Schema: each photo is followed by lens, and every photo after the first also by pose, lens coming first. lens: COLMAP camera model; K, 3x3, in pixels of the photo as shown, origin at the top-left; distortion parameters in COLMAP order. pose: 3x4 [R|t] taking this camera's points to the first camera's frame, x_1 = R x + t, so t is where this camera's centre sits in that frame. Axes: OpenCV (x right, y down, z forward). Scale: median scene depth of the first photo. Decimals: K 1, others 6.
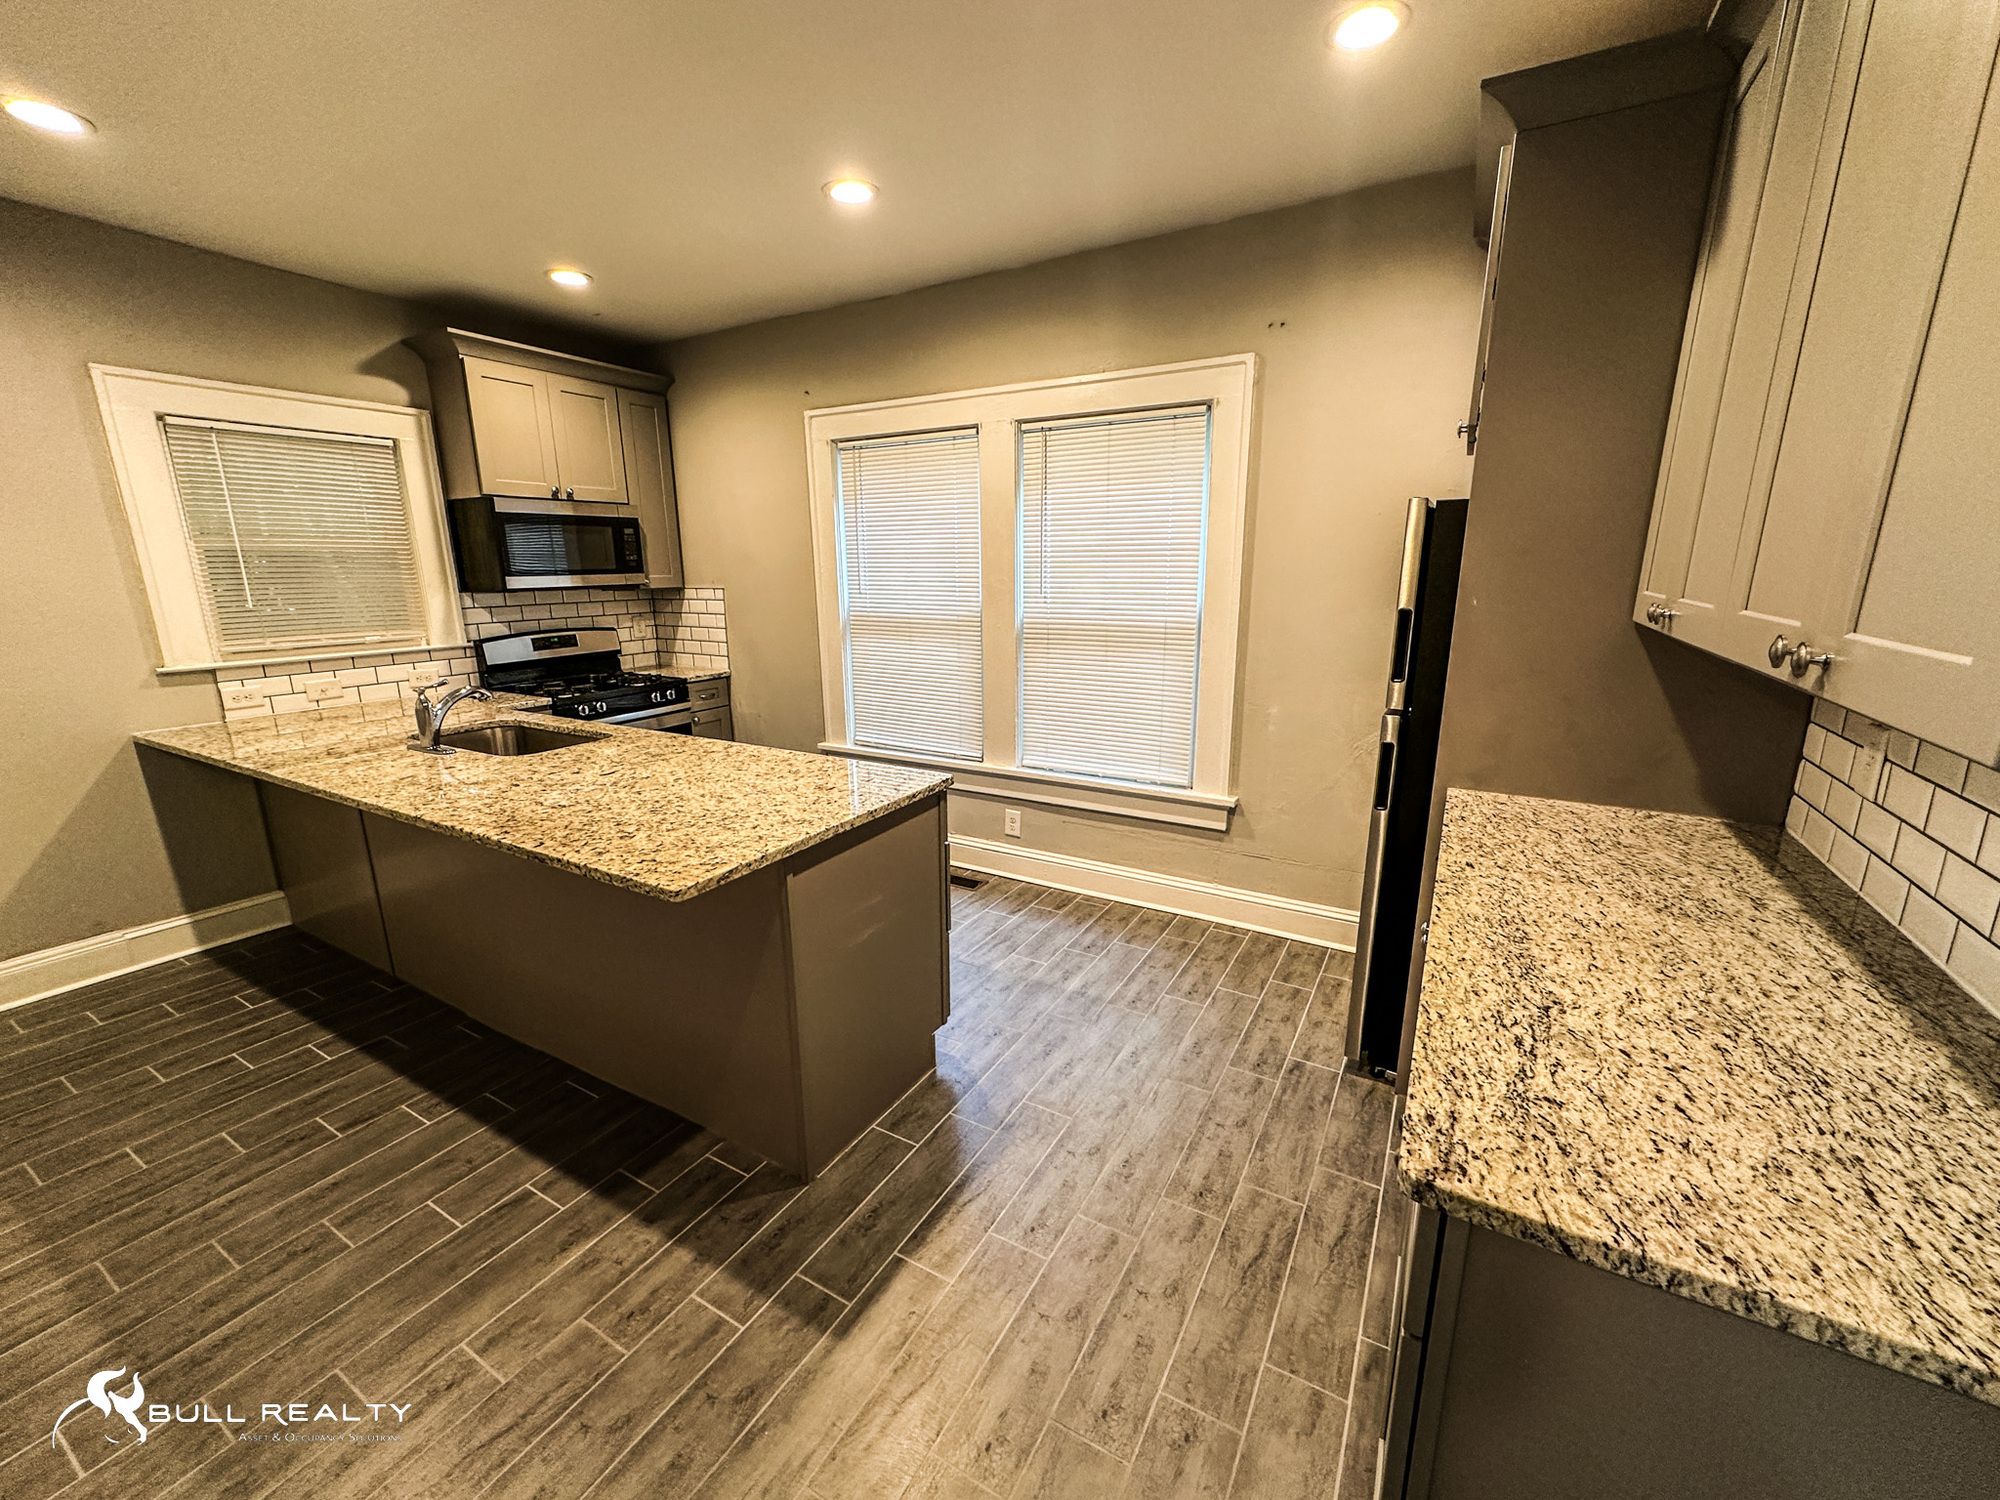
lens RADIAL K [[797.3, 0, 1001.7], [0, 797.3, 752.5], [0, 0, 1]] dist [-0.001664, 0.000024]
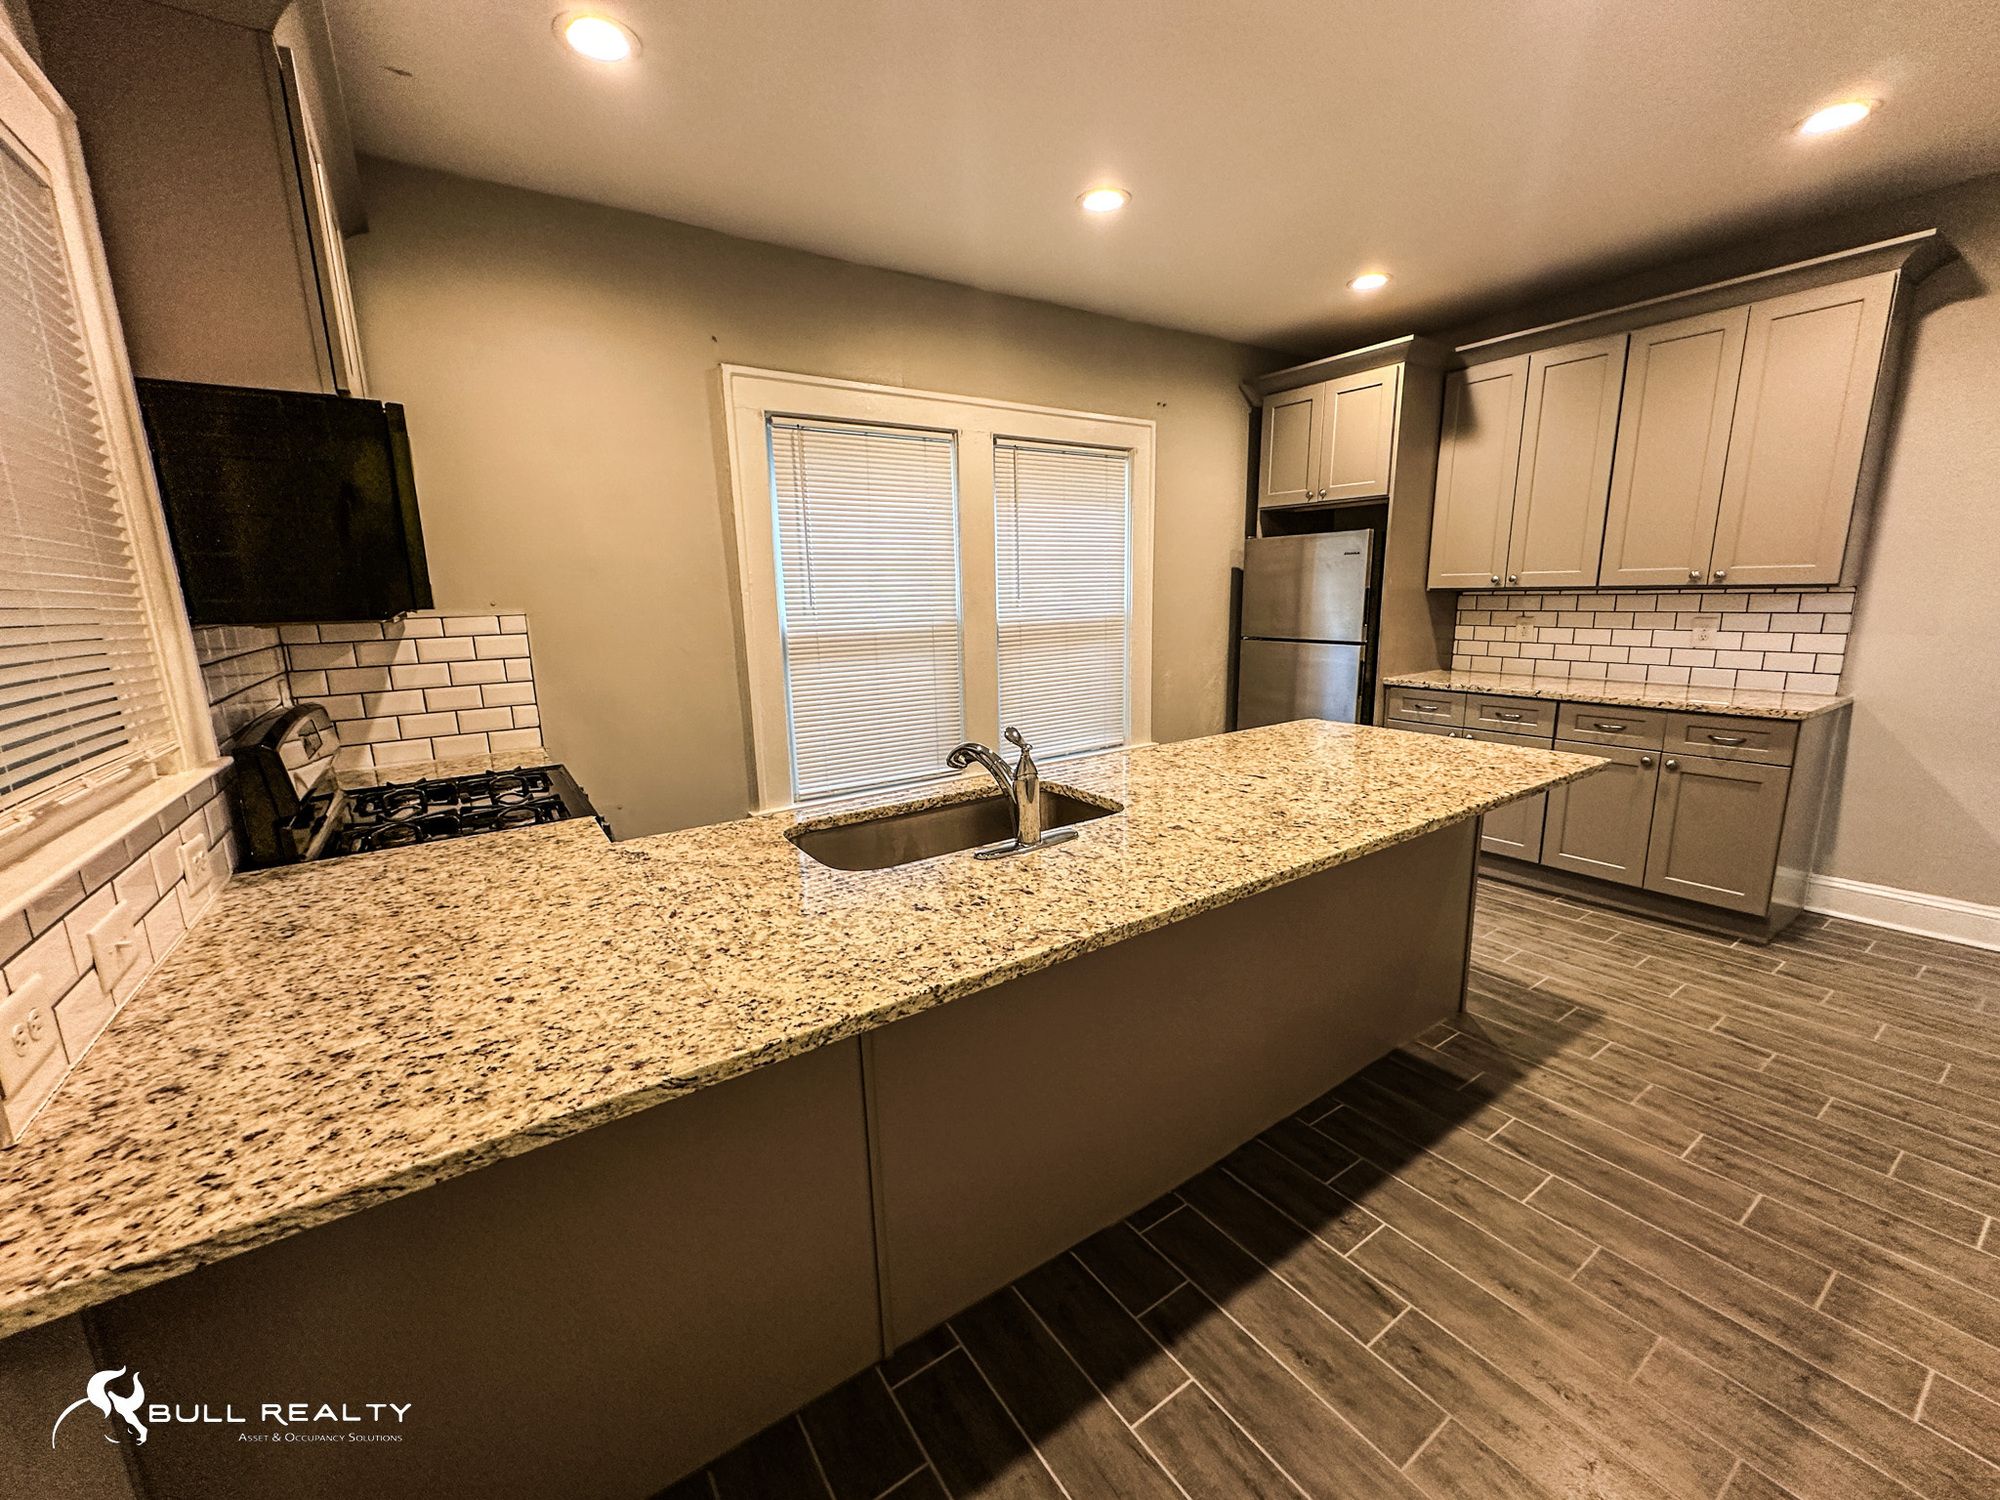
lens RADIAL K [[797.3, 0, 1001.7], [0, 797.3, 752.5], [0, 0, 1]] dist [-0.001664, 0.000024]
pose [[0.438434, -0.183310, 0.879871, -0.981637], [0.228773, 0.969495, 0.087986, -0.101716], [-0.869160, 0.162715, 0.466996, 0.573885]]
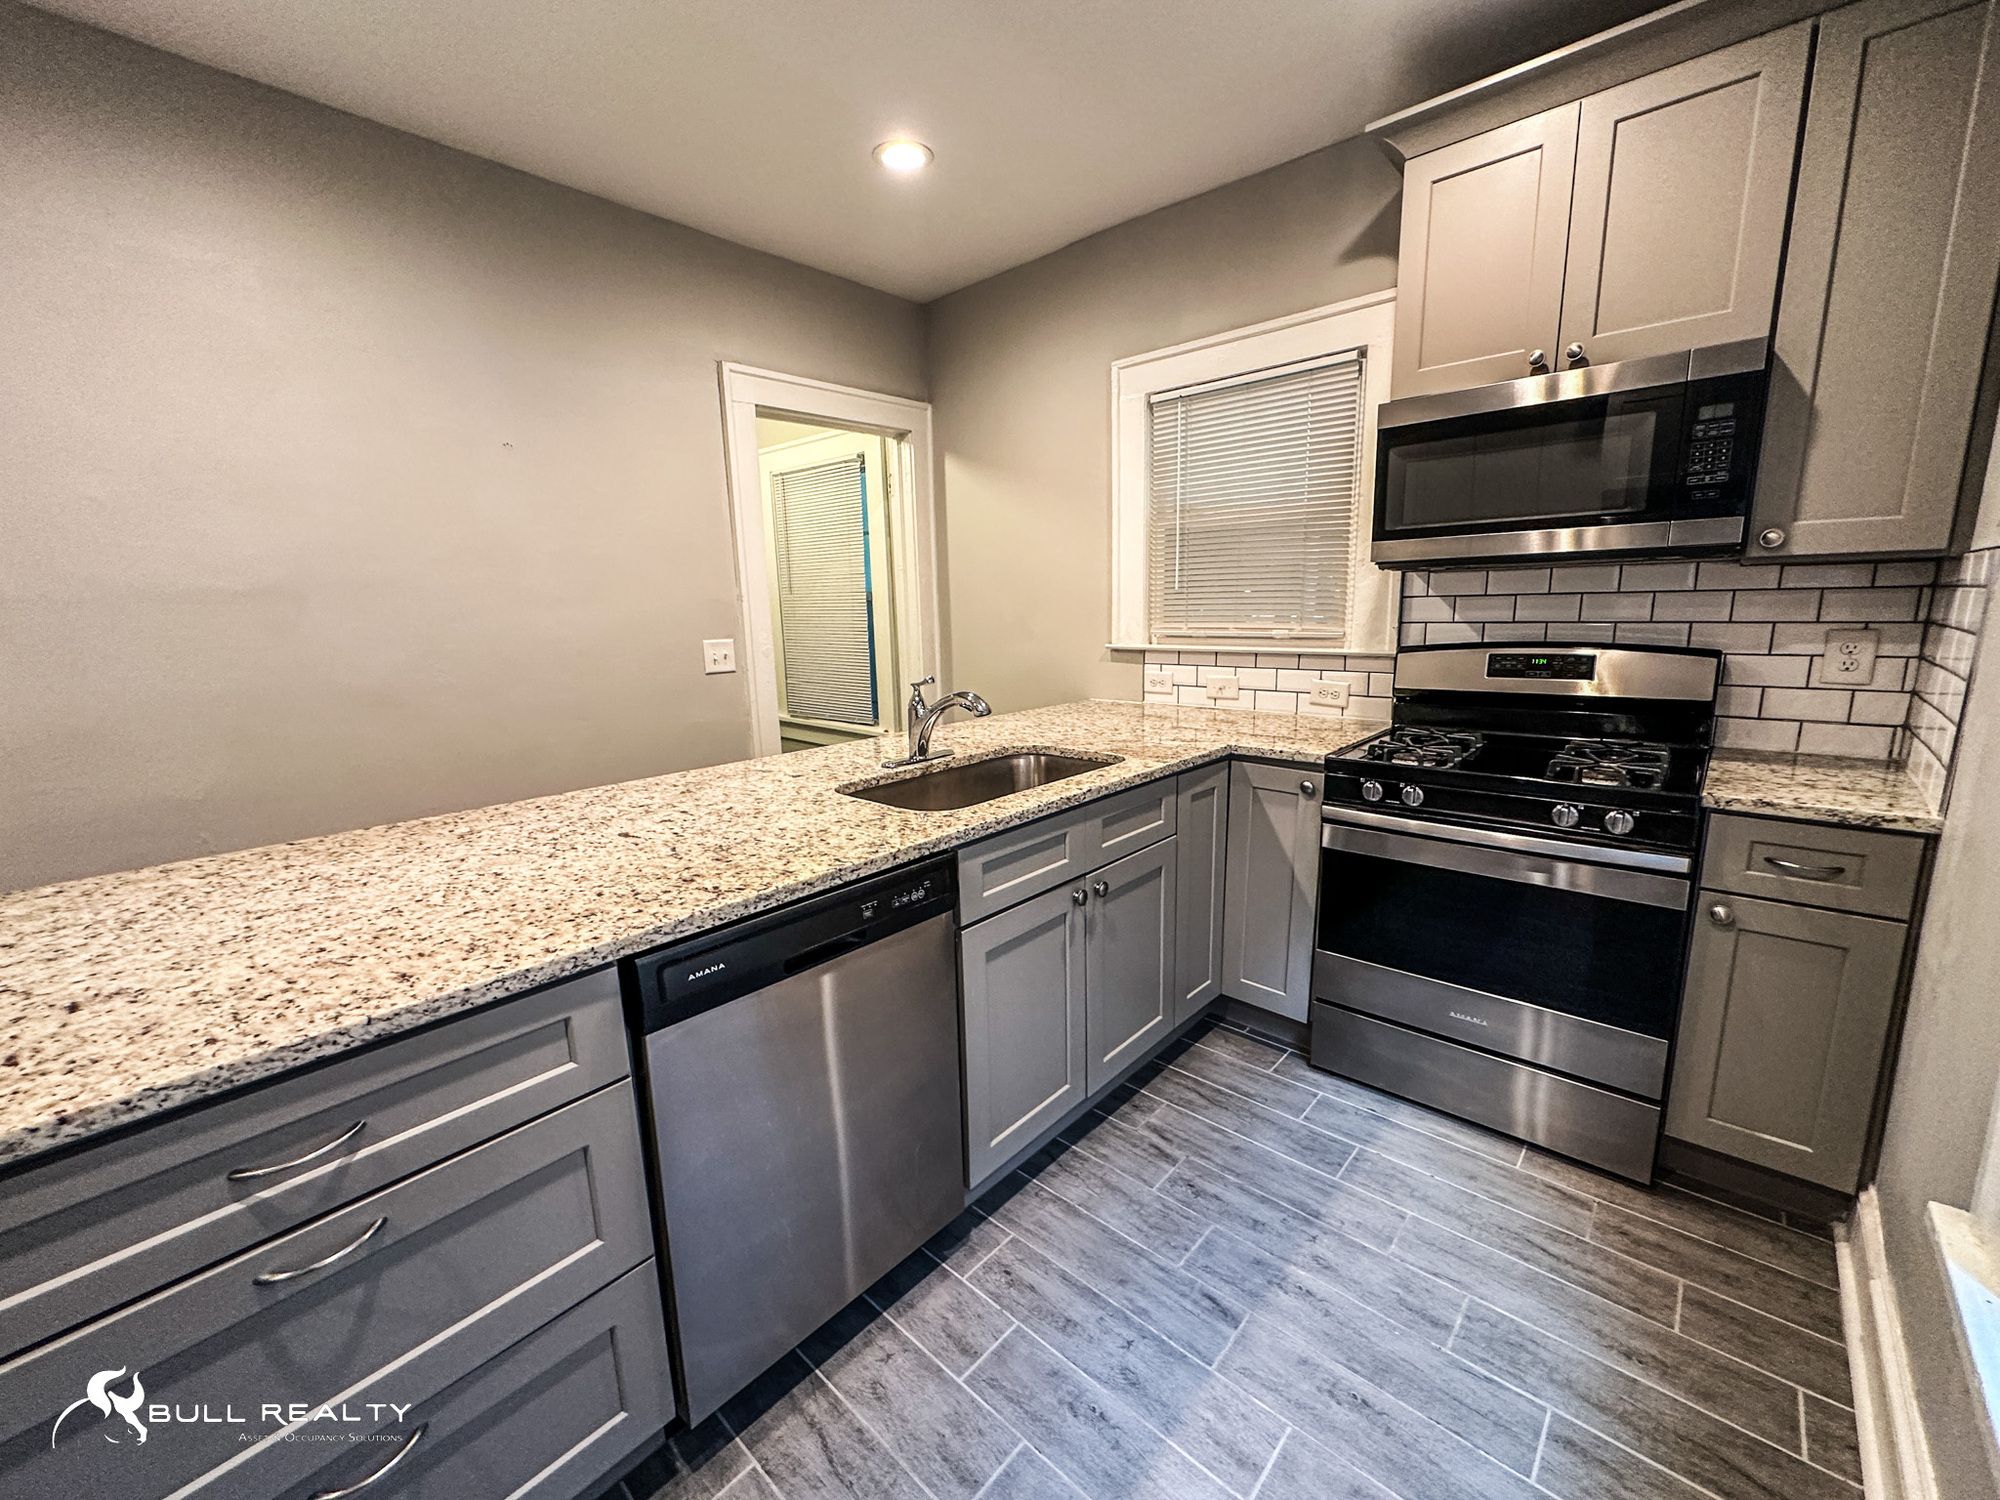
lens RADIAL K [[797.3, 0, 1001.7], [0, 797.3, 752.5], [0, 0, 1]] dist [-0.001664, 0.000024]
pose [[-0.215545, 0.196084, -0.956604, 0.030455], [-0.199869, 0.950032, 0.239772, -0.174941], [0.955821, 0.242877, -0.165583, 0.958979]]
